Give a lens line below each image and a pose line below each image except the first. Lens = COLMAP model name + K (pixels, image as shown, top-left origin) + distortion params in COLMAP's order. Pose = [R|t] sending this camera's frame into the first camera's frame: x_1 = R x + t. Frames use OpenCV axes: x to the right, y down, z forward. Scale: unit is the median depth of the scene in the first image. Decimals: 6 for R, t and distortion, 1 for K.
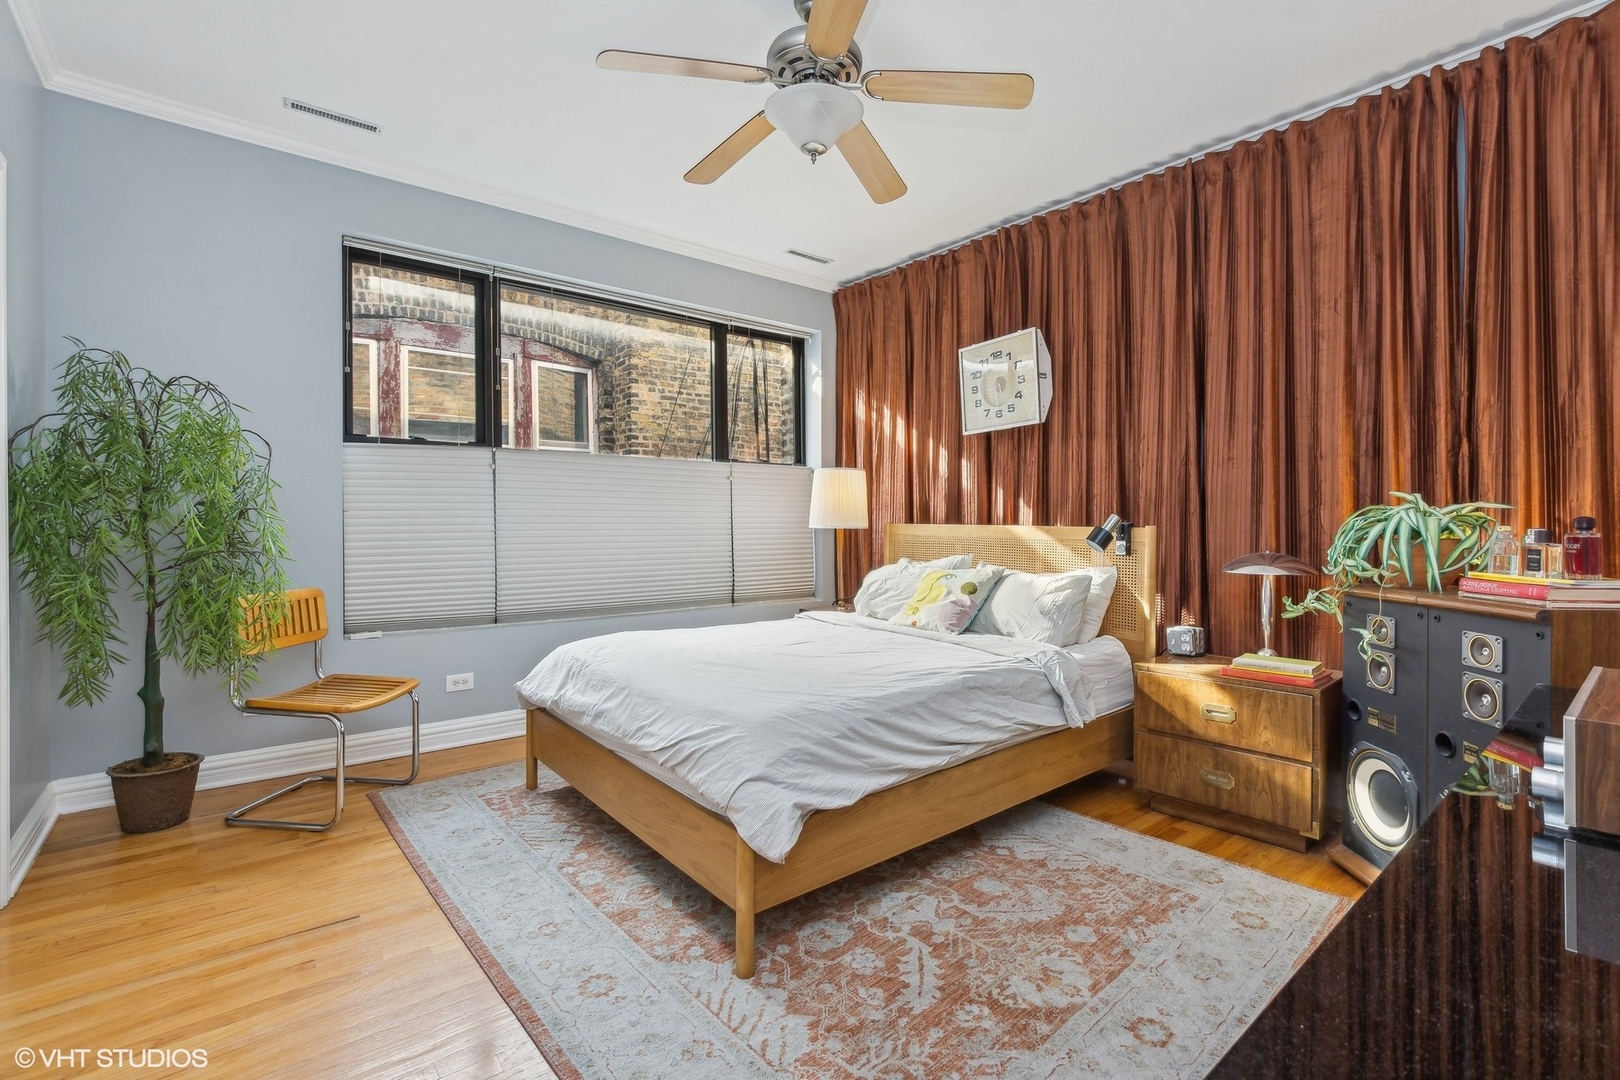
lens RADIAL K [[705.9, 0, 807.2], [0, 705.9, 526.2], [0, 0, 1]] dist [-0.000278, 0.000328]
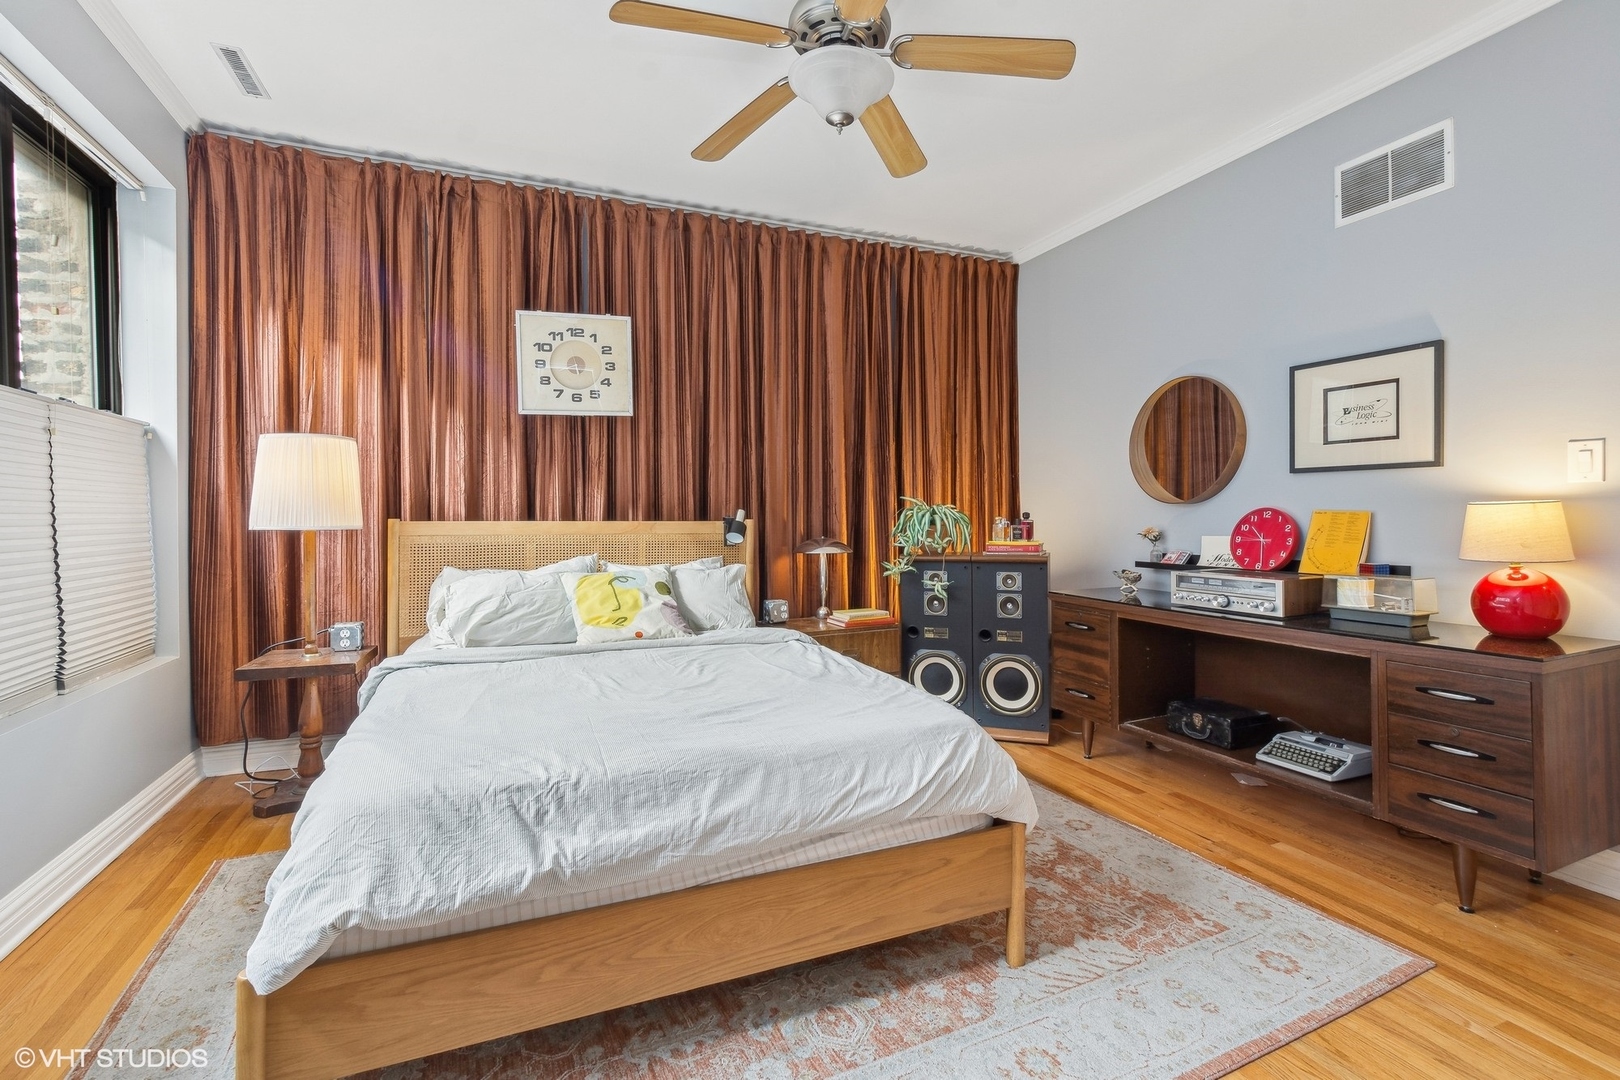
lens RADIAL K [[737.3, 0, 805.6], [0, 737.3, 519.3], [0, 0, 1]] dist [-0.006193, -0.000216]
pose [[0.291856, -0.007576, 0.956432, -0.709819], [0.011647, 0.999923, 0.004366, -0.005904], [-0.956391, 0.009866, 0.291922, 0.585296]]
